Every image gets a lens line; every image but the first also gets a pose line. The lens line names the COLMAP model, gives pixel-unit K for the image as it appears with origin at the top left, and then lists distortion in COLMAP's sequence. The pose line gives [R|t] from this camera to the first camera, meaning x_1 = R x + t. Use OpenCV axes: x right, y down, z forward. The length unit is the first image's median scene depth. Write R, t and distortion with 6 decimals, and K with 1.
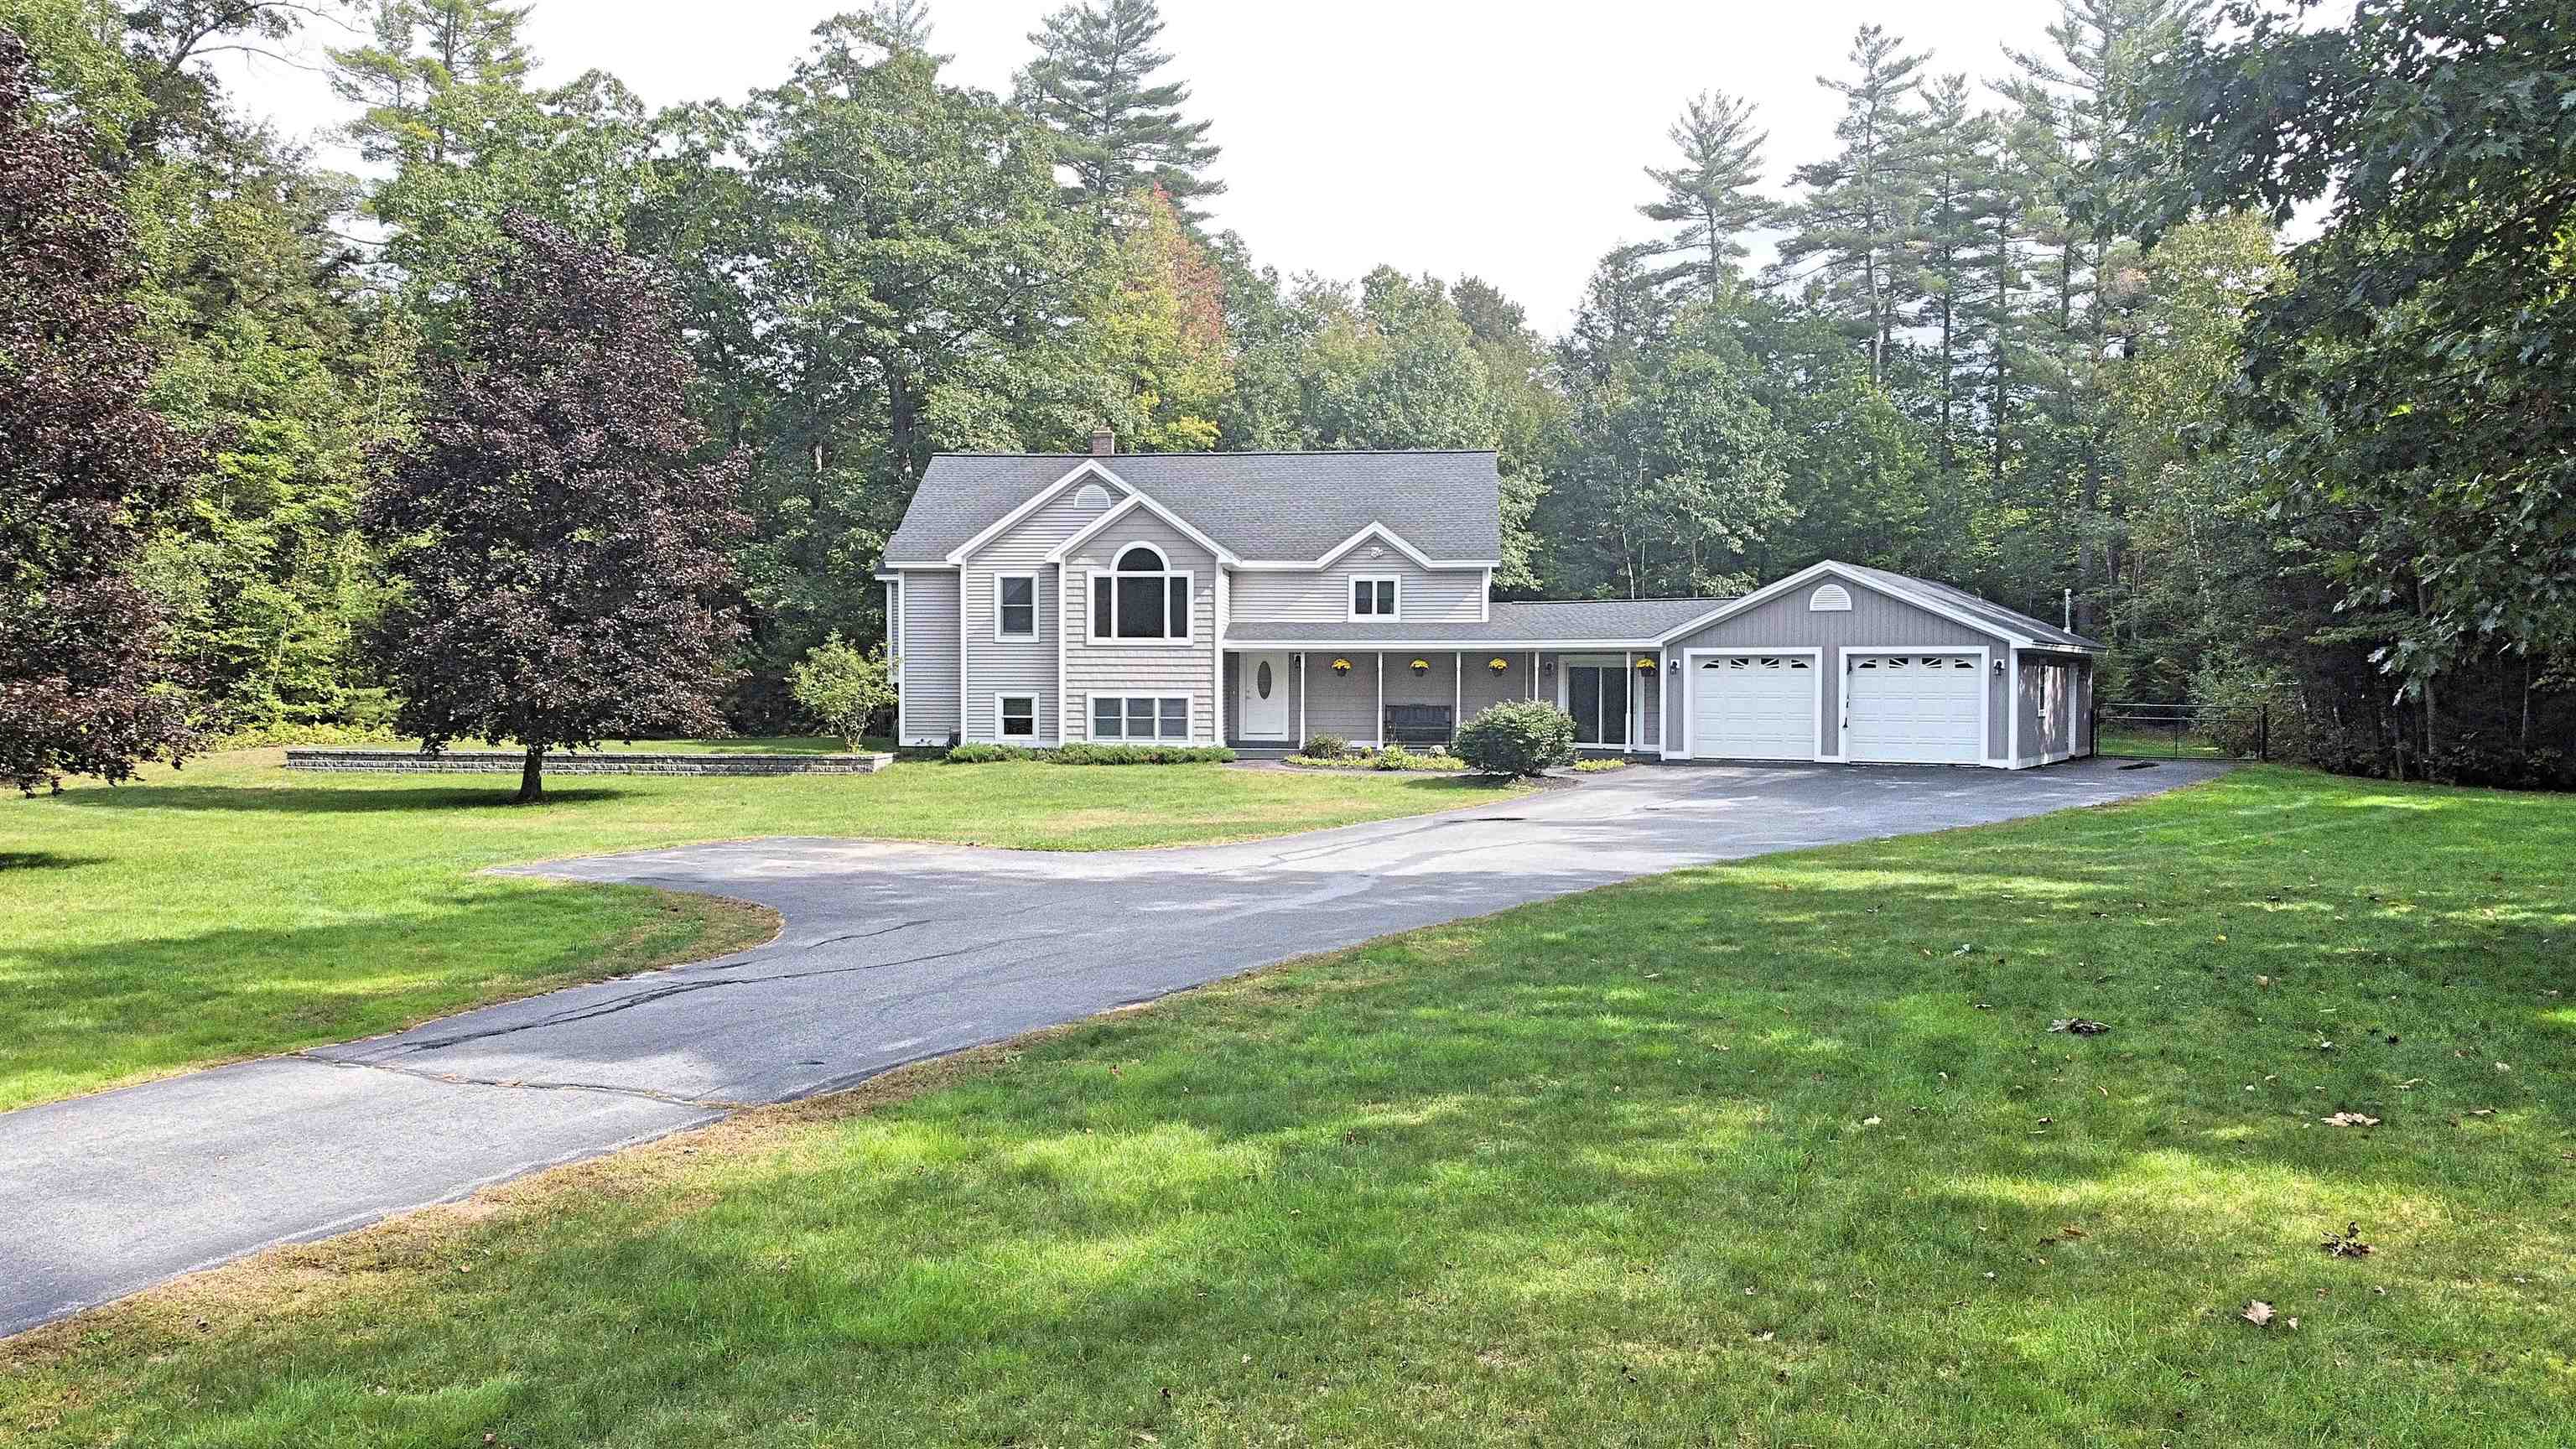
lens RADIAL K [[1931.1, 0, 1282.4], [0, 1931.1, 726.0], [0, 0, 1]] dist [0.005805, 0.000133]
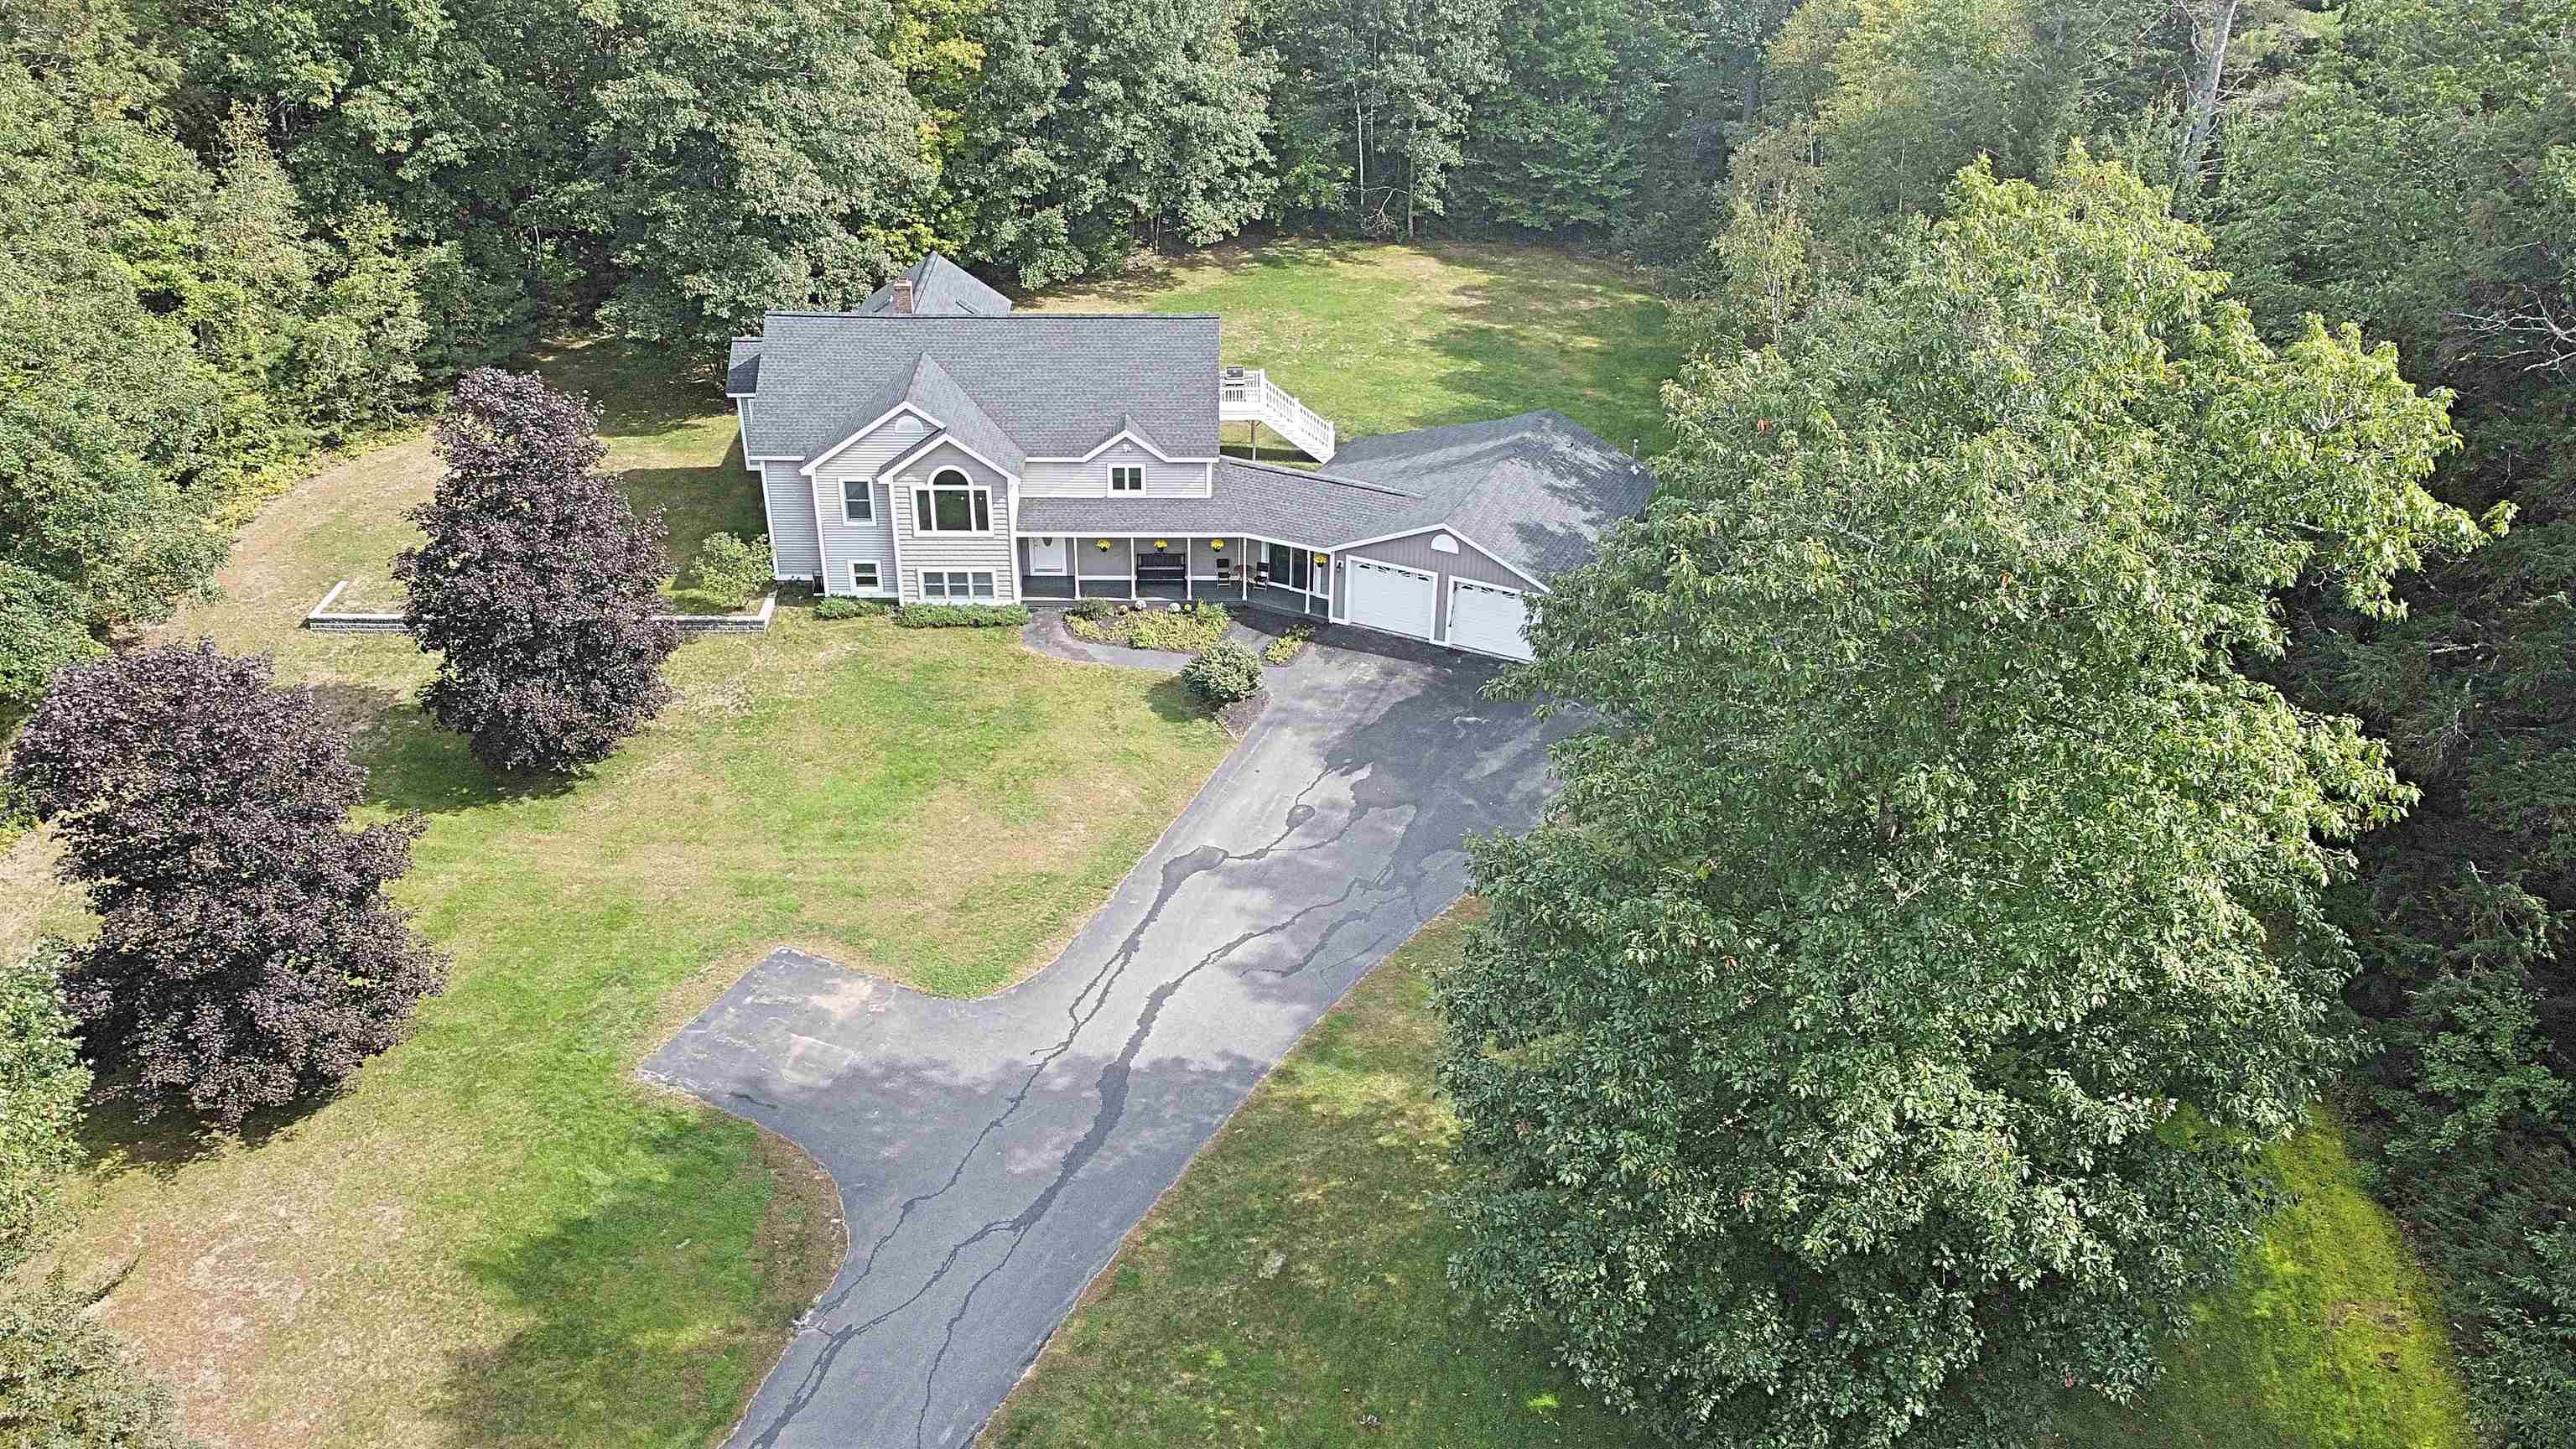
lens RADIAL K [[1931.1, 0, 1294.5], [0, 1931.1, 718.6], [0, 0, 1]] dist [0.005805, 0.000133]
pose [[0.993471, -0.042325, 0.105946, 0.014607], [-0.015727, 0.868965, 0.494623, -0.605130], [-0.112998, -0.493060, 0.862626, -0.261614]]
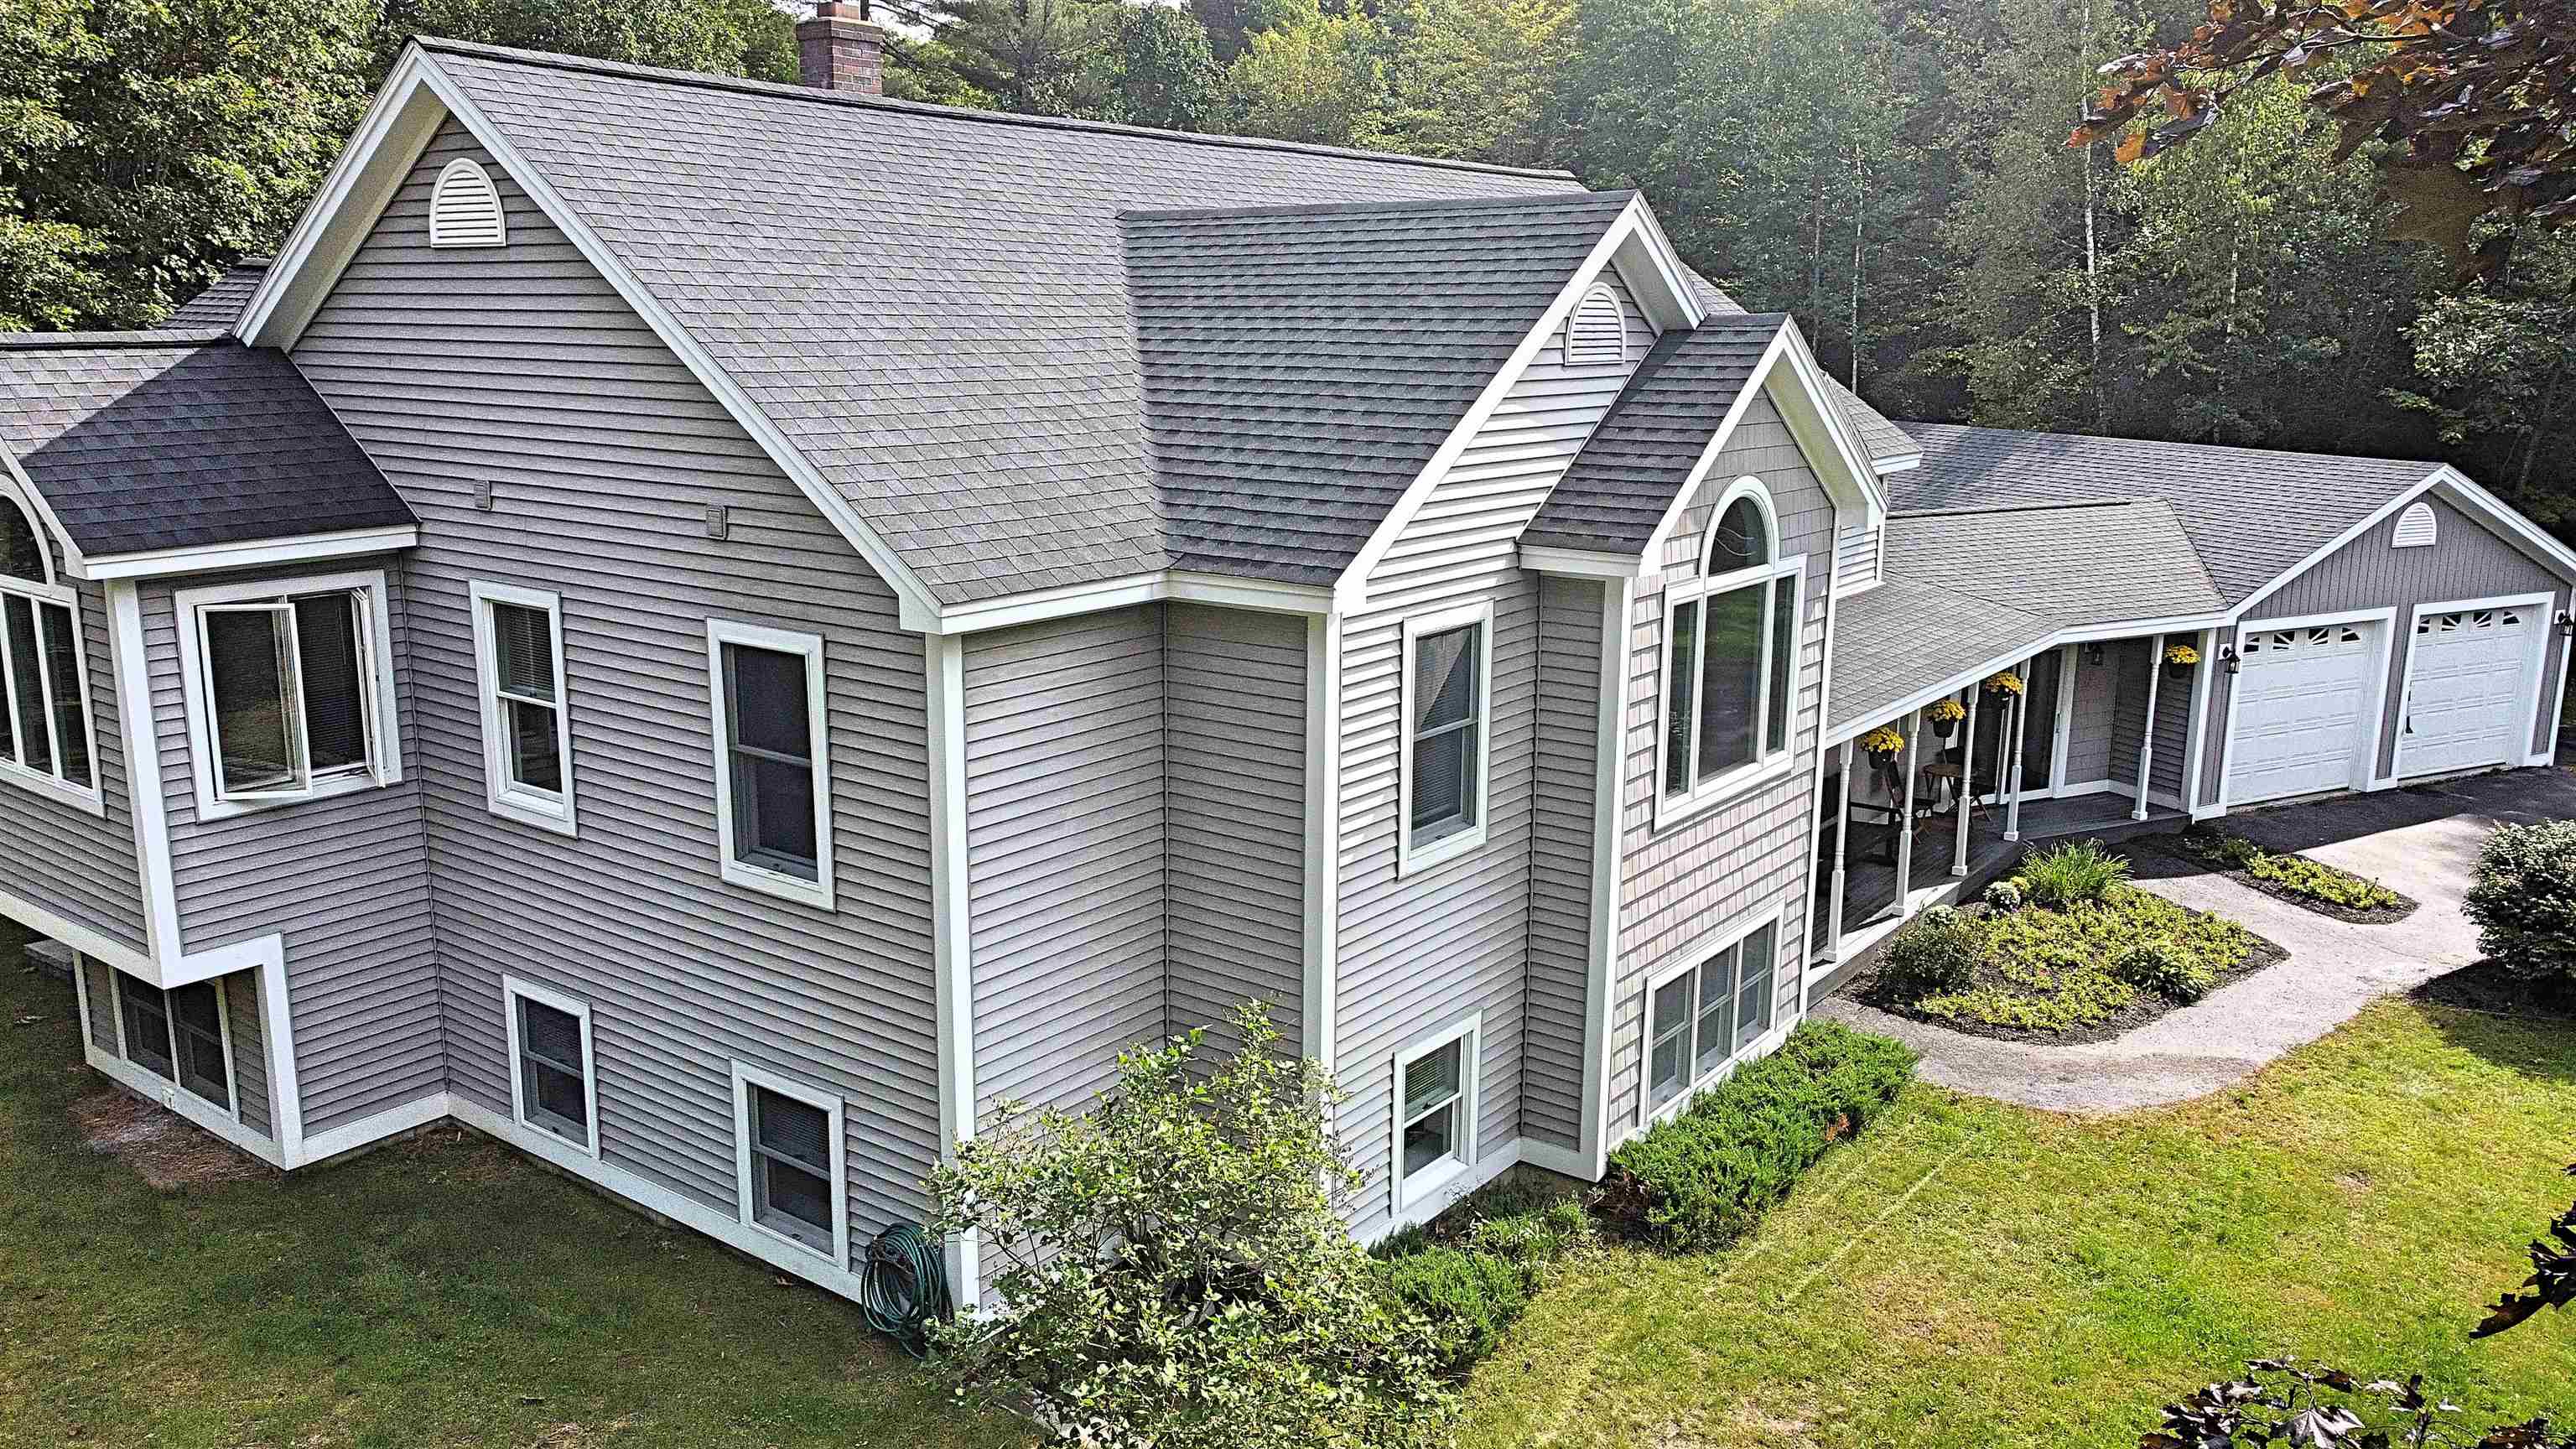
lens RADIAL K [[1931.1, 0, 1288.9], [0, 1931.1, 720.4], [0, 0, 1]] dist [0.005805, 0.000133]
pose [[0.543168, -0.176856, 0.820787, -0.379961], [0.002047, 0.977840, 0.209342, -0.122843], [-0.839622, -0.112028, 0.531493, 0.888094]]
